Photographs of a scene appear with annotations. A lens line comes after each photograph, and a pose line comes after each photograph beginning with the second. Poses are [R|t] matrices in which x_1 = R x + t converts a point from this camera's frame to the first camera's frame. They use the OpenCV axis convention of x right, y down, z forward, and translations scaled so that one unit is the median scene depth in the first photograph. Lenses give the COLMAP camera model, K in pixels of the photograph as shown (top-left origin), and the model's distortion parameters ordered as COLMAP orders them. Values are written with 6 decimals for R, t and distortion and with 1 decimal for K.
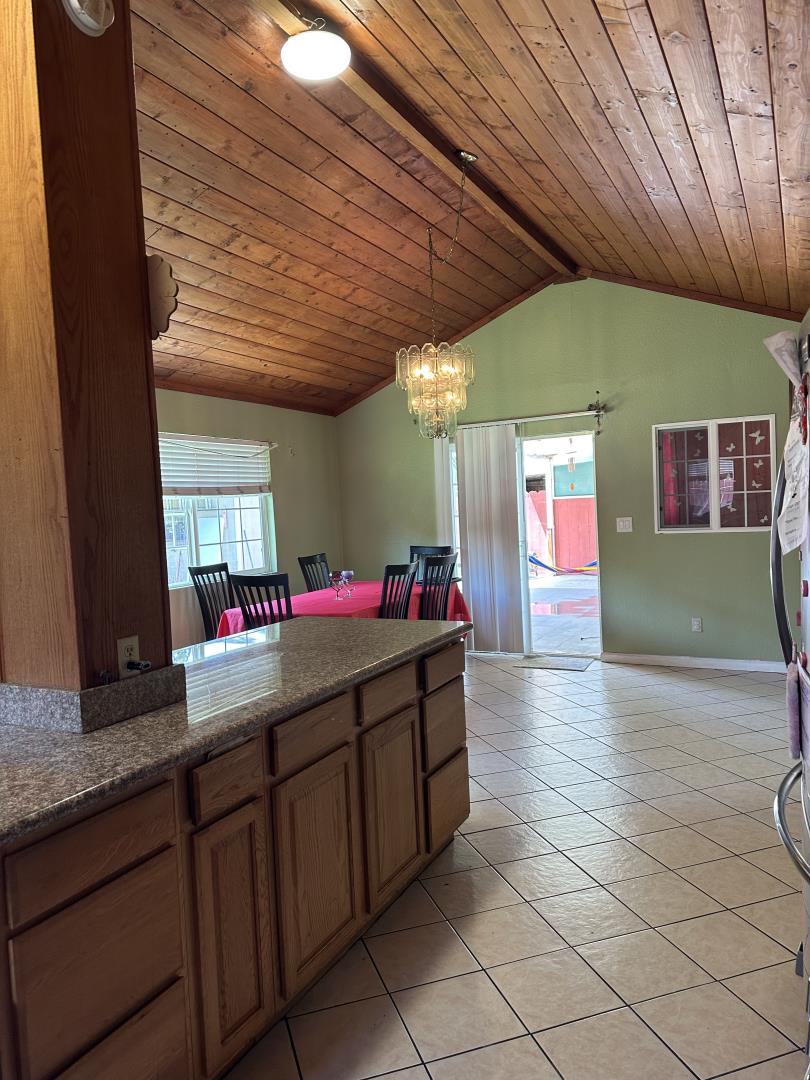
lens RADIAL K [[759.9, 0, 396.0], [0, 759.9, 544.3], [0, 0, 1]] dist [0.096183, -0.134864]
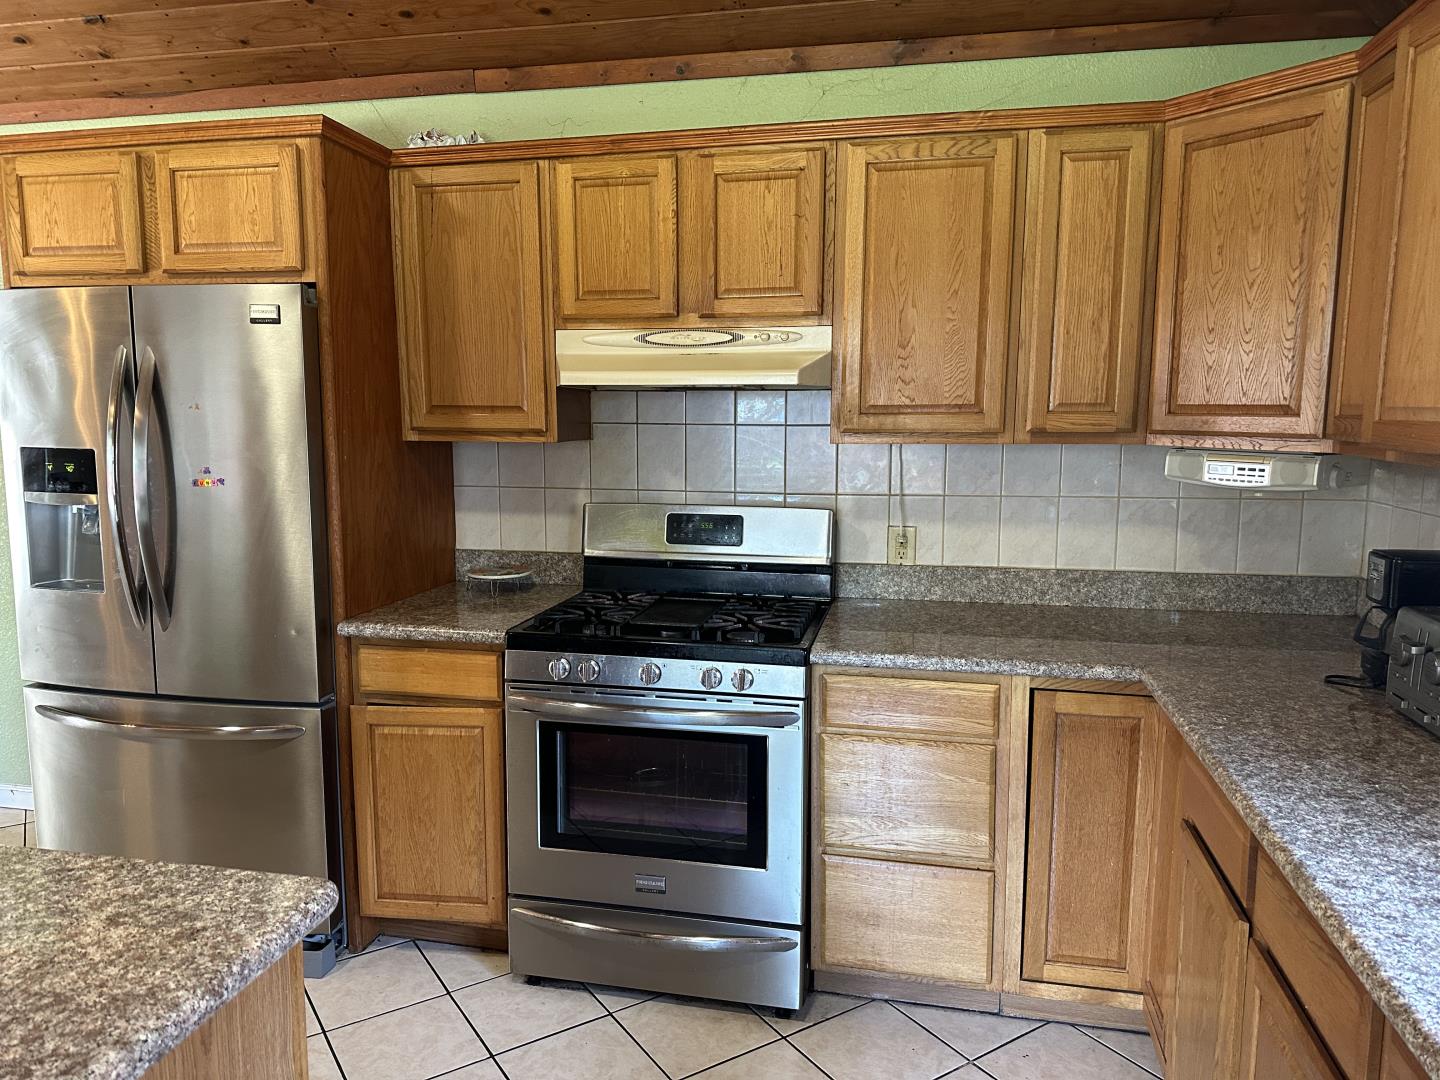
lens RADIAL K [[1013.3, 0, 718.7], [0, 1013.3, 547.3], [0, 0, 1]] dist [0.096183, -0.134864]
pose [[-0.261855, -0.082119, 0.961607, -0.365861], [0.055533, 0.993441, 0.099959, -0.004302], [-0.963508, 0.079575, -0.255577, 0.204814]]
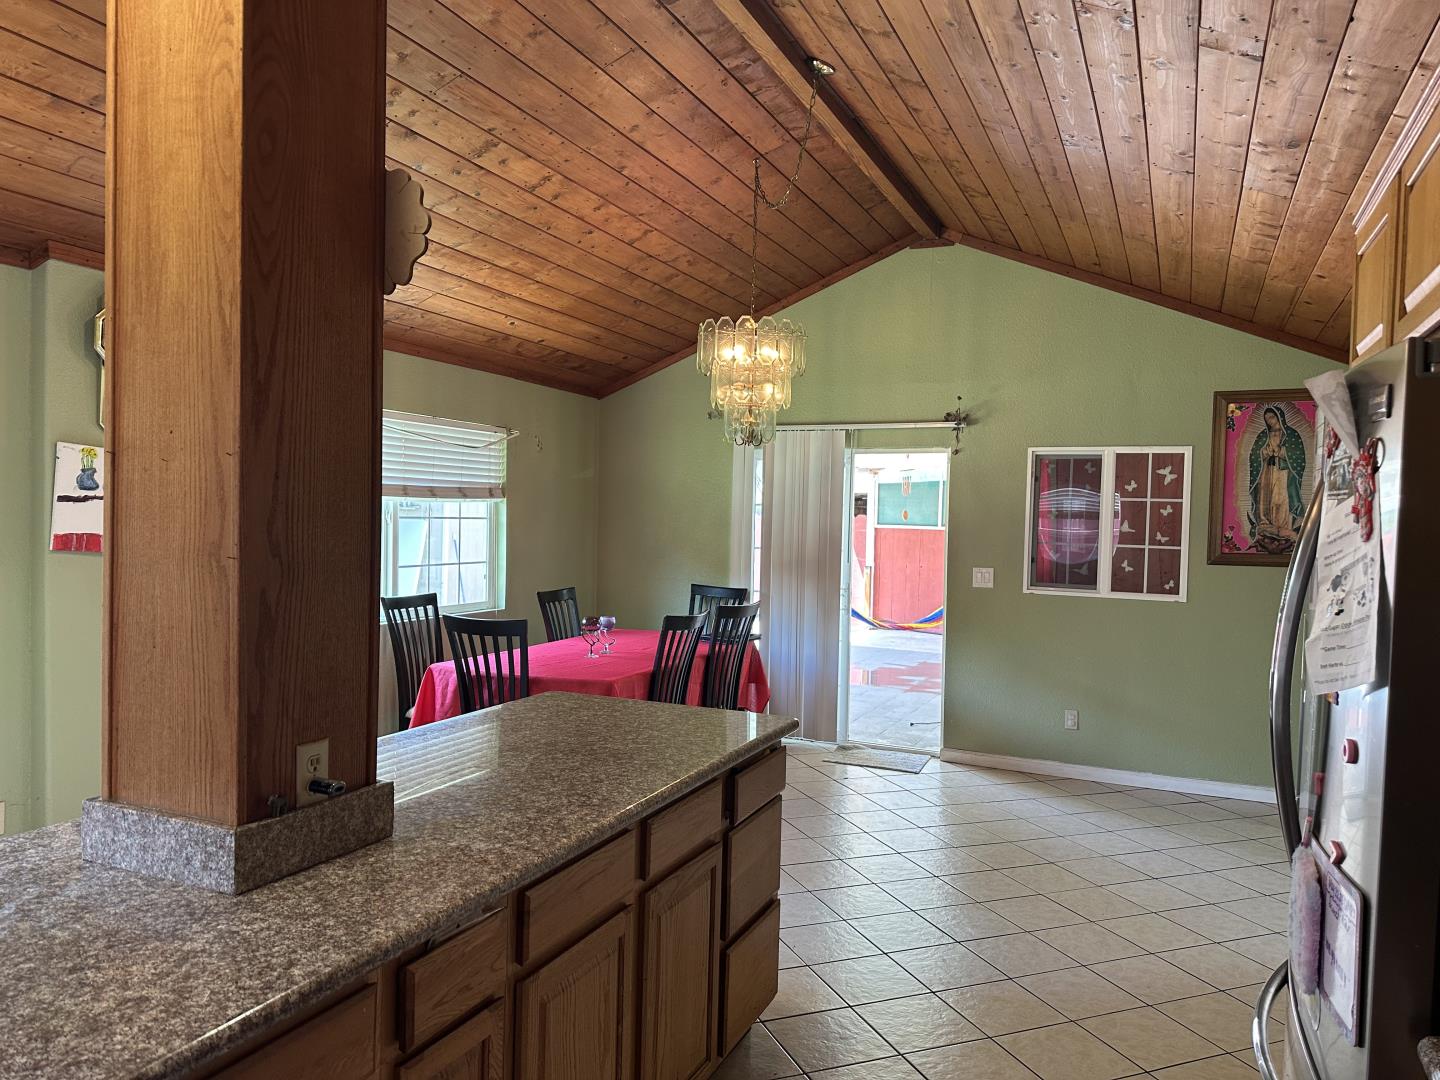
lens RADIAL K [[1013.3, 0, 718.7], [0, 1013.3, 547.3], [0, 0, 1]] dist [0.096183, -0.134864]
pose [[0.995409, 0.070686, 0.064529, -0.027606], [-0.069398, 0.997347, -0.021991, -0.018535], [-0.065912, 0.017412, 0.997674, 0.037652]]
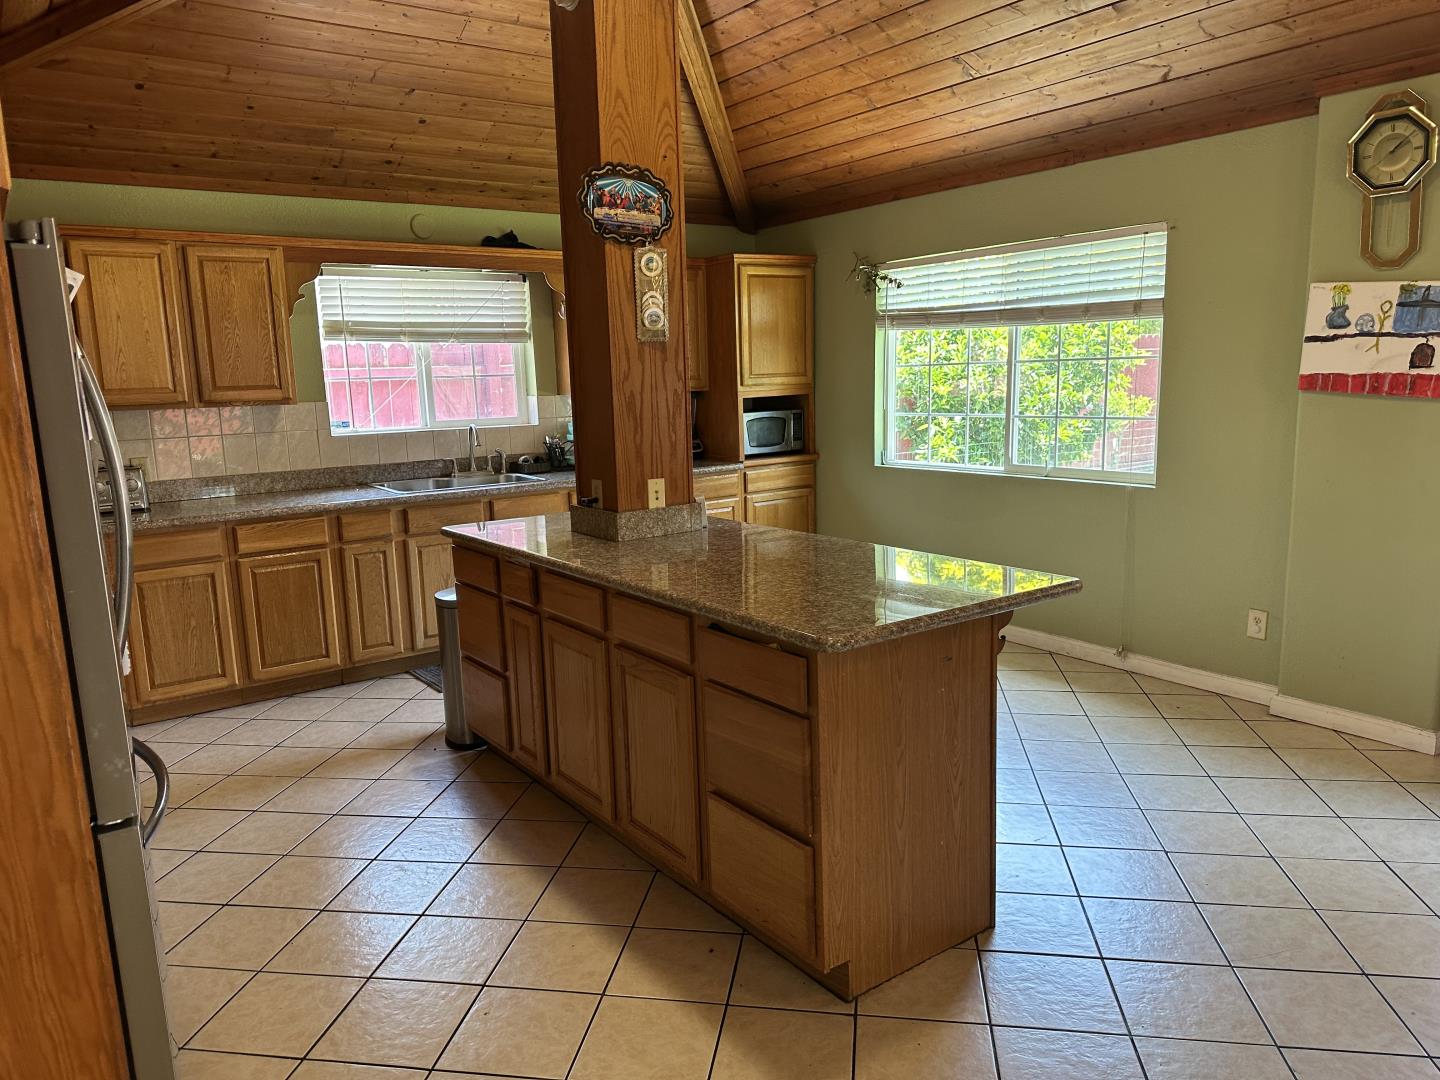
lens RADIAL K [[1013.3, 0, 718.7], [0, 1013.3, 547.3], [0, 0, 1]] dist [0.096183, -0.134864]
pose [[-0.453450, 0.216112, -0.864684, 0.421061], [0.011455, 0.971491, 0.236799, -0.071161], [0.891208, 0.097472, -0.442998, 0.748635]]
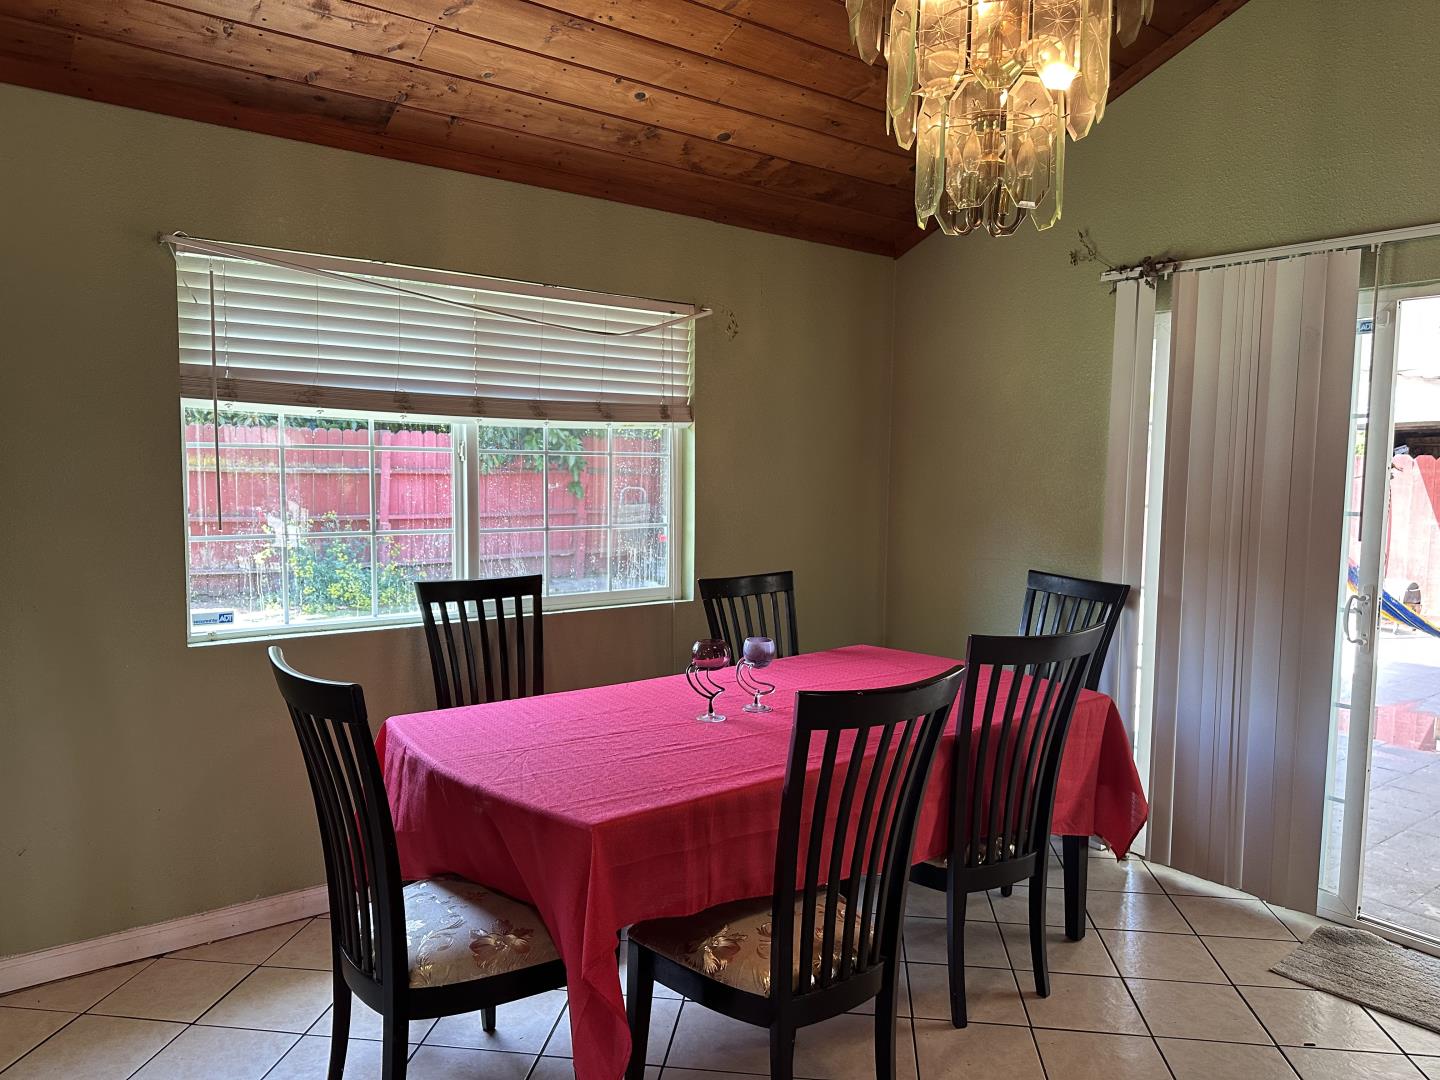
lens RADIAL K [[1022.8, 0, 727.9], [0, 1022.8, 545.6], [0, 0, 1]] dist [0.094570, -0.110915]
pose [[0.906466, 0.098633, -0.410599, 0.131651], [-0.081348, 0.994914, 0.059406, -0.041923], [0.414370, -0.020448, 0.909879, 0.592262]]
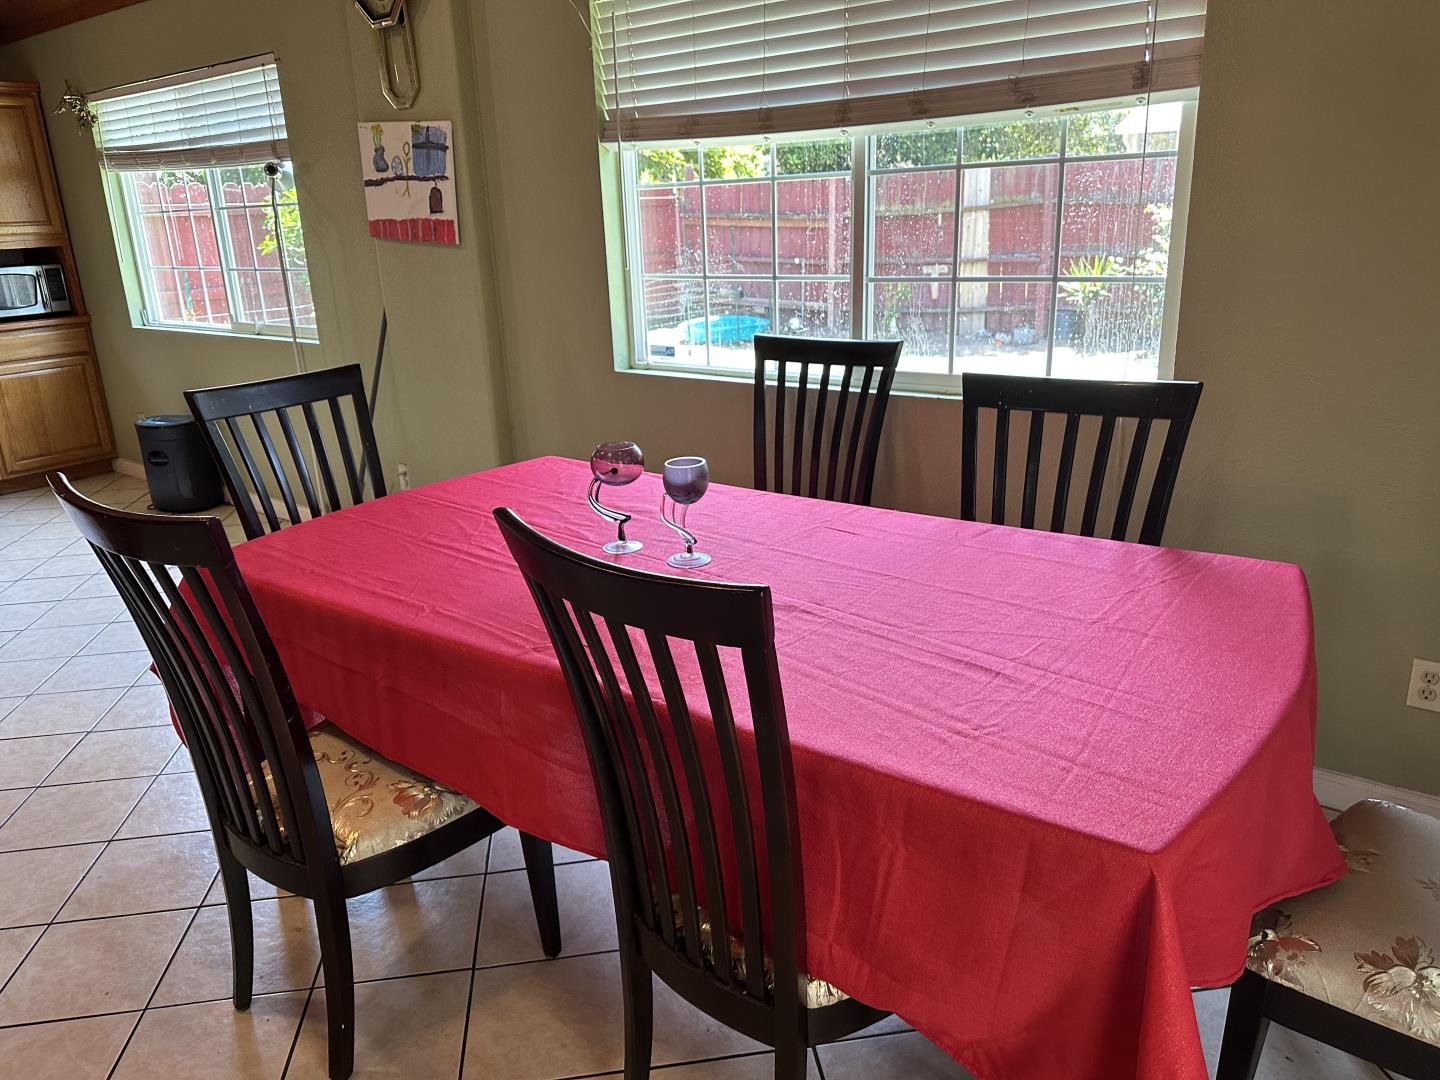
lens RADIAL K [[1004.3, 0, 720.0], [0, 1004.3, 540.0], [0, 0, 1]] dist [0.002201, -0.005037]
pose [[-0.166653, 0.350701, -0.921540, 0.250554], [-0.011776, 0.933835, 0.357510, -0.057603], [0.985945, 0.070432, -0.151497, 1.149766]]
